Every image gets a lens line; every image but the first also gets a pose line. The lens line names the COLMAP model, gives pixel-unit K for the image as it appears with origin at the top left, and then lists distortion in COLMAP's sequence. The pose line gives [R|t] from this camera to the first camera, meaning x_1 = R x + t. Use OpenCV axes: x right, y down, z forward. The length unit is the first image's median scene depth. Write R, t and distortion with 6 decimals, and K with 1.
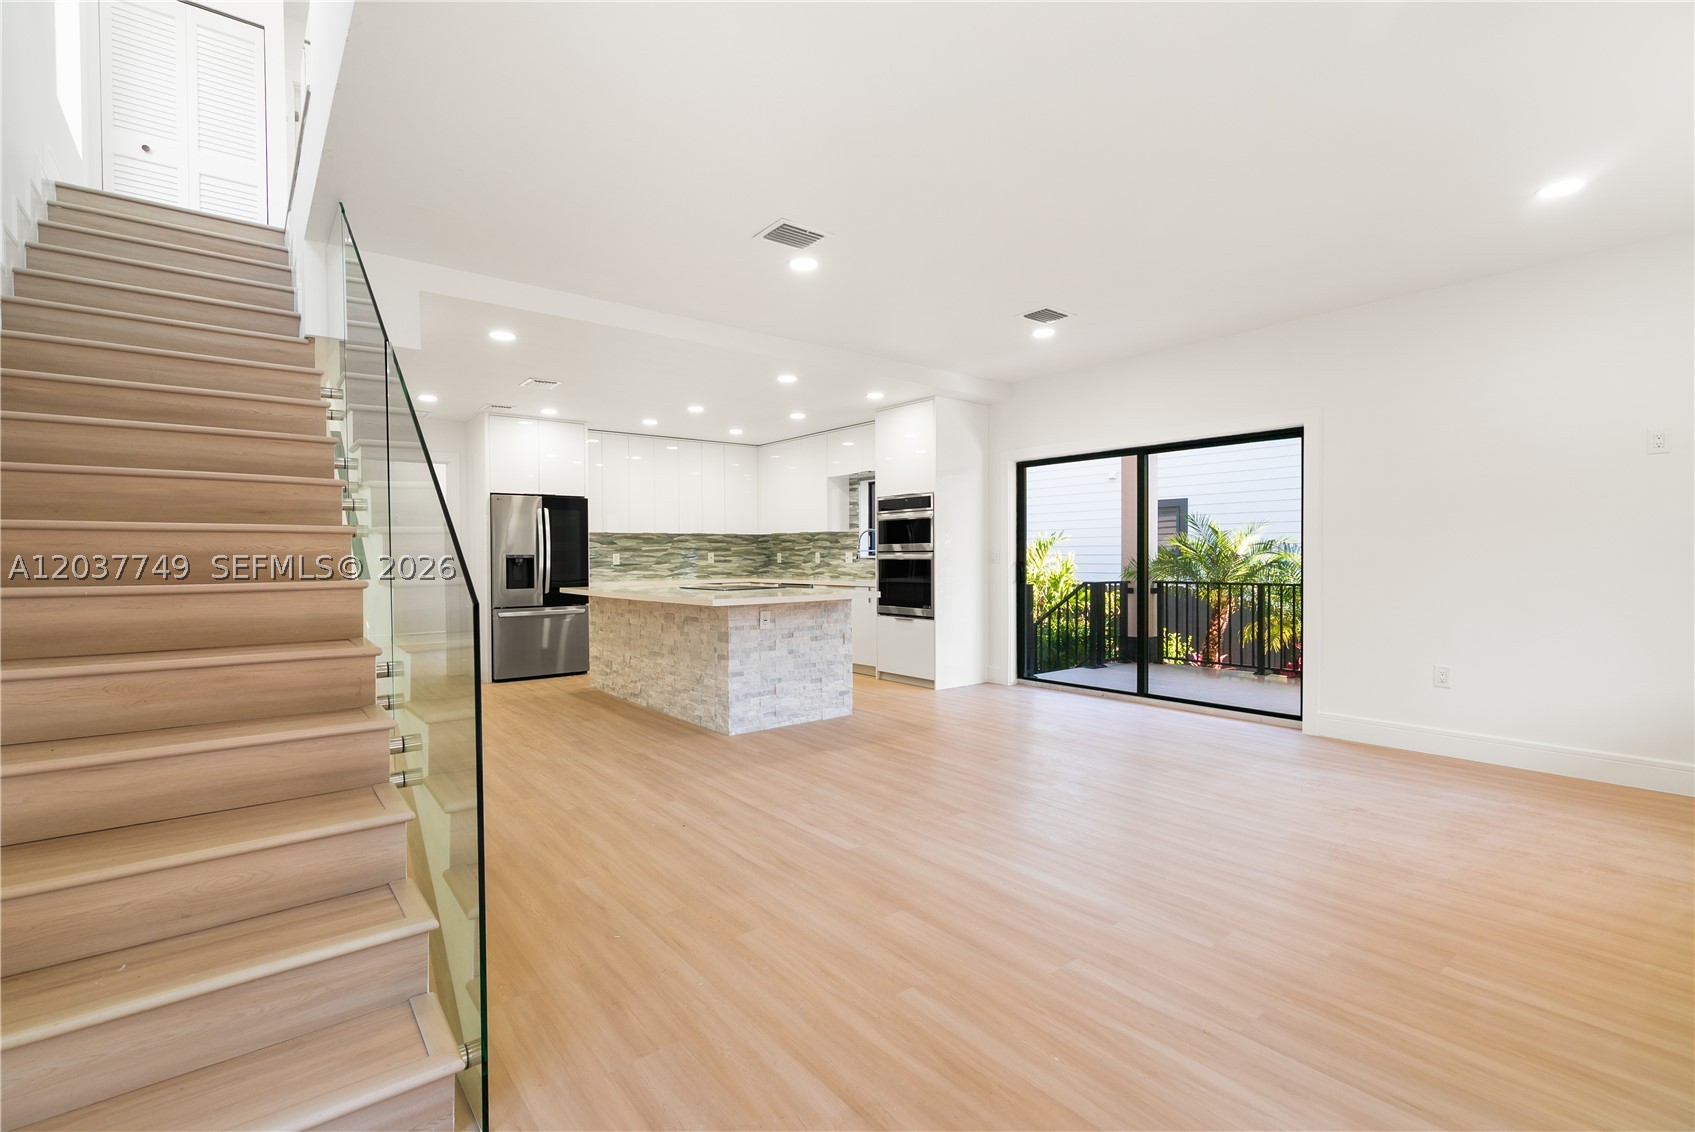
lens RADIAL K [[766.5, 0, 843.7], [0, 766.5, 565.6], [0, 0, 1]] dist [0.002806, 0.000266]
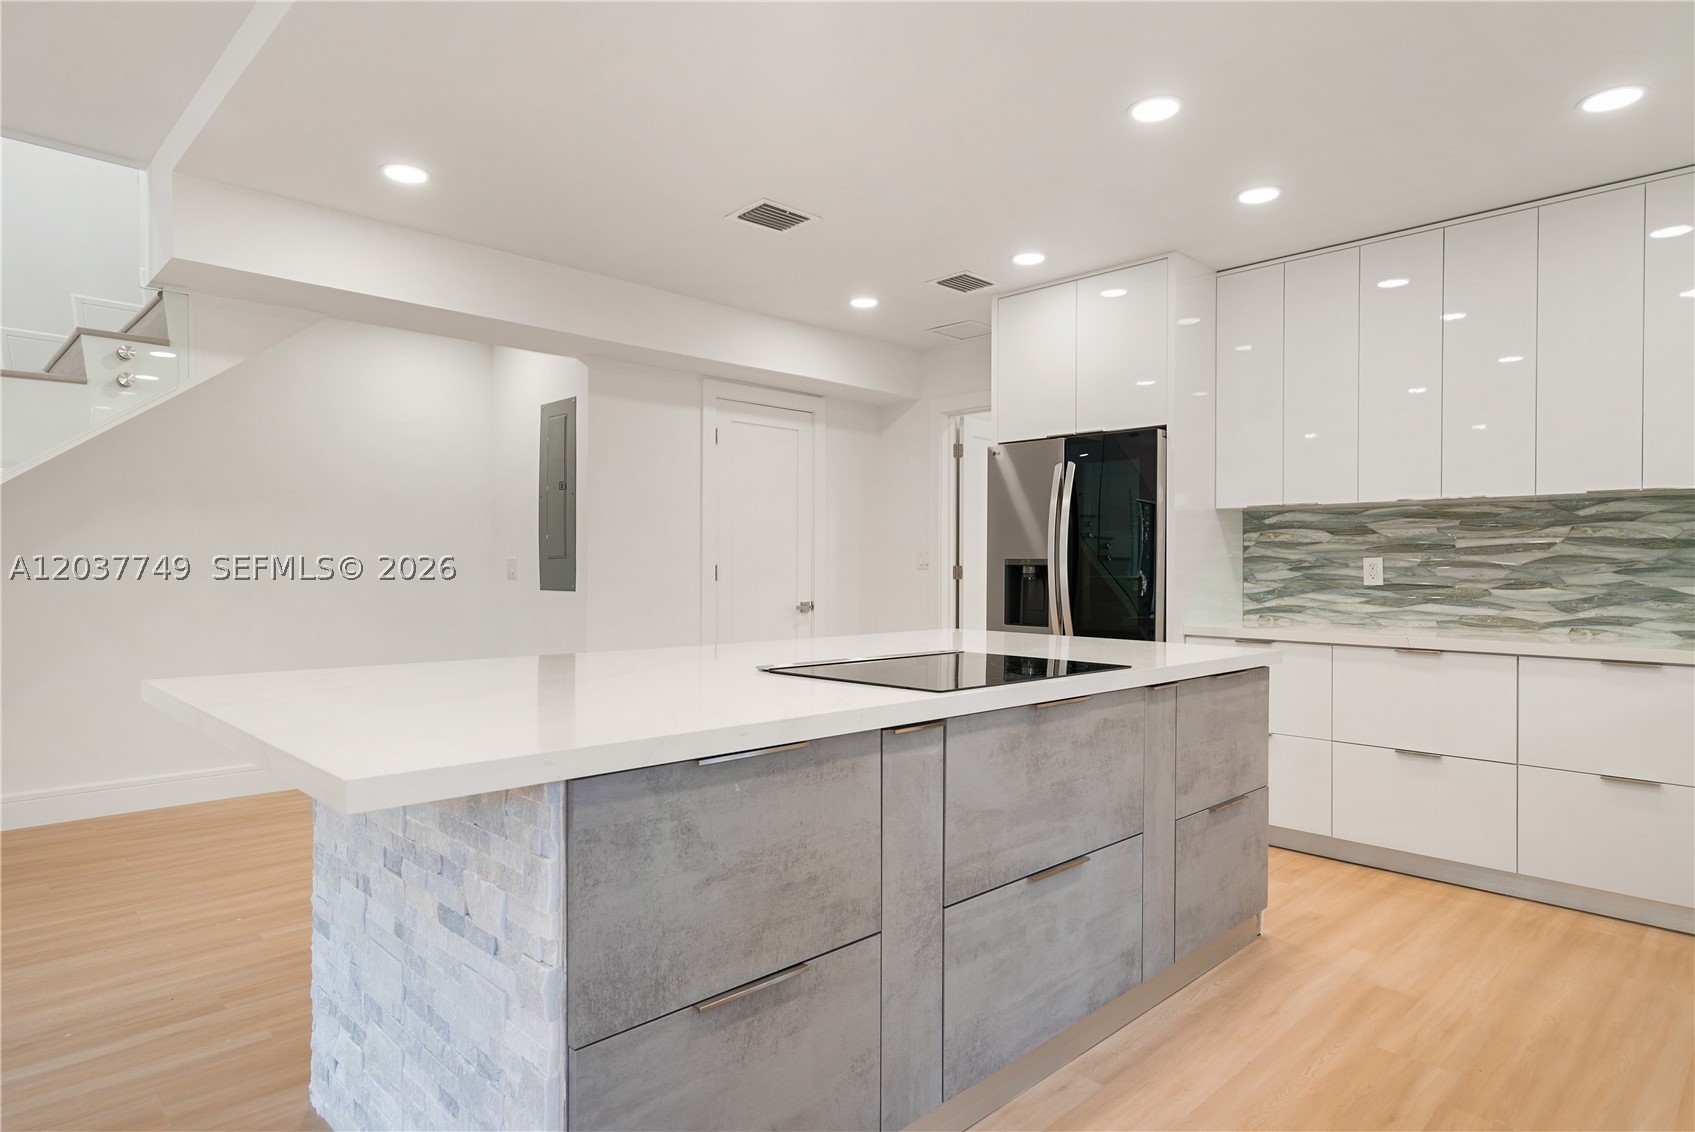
lens RADIAL K [[974.4, 0, 840.5], [0, 974.4, 568.6], [0, 0, 1]] dist [0.000656, -0.000486]
pose [[0.091560, 0.015427, -0.995680, 0.169276], [-0.013942, 0.999802, 0.014208, -0.012983], [0.995702, 0.012580, 0.091757, 0.672703]]
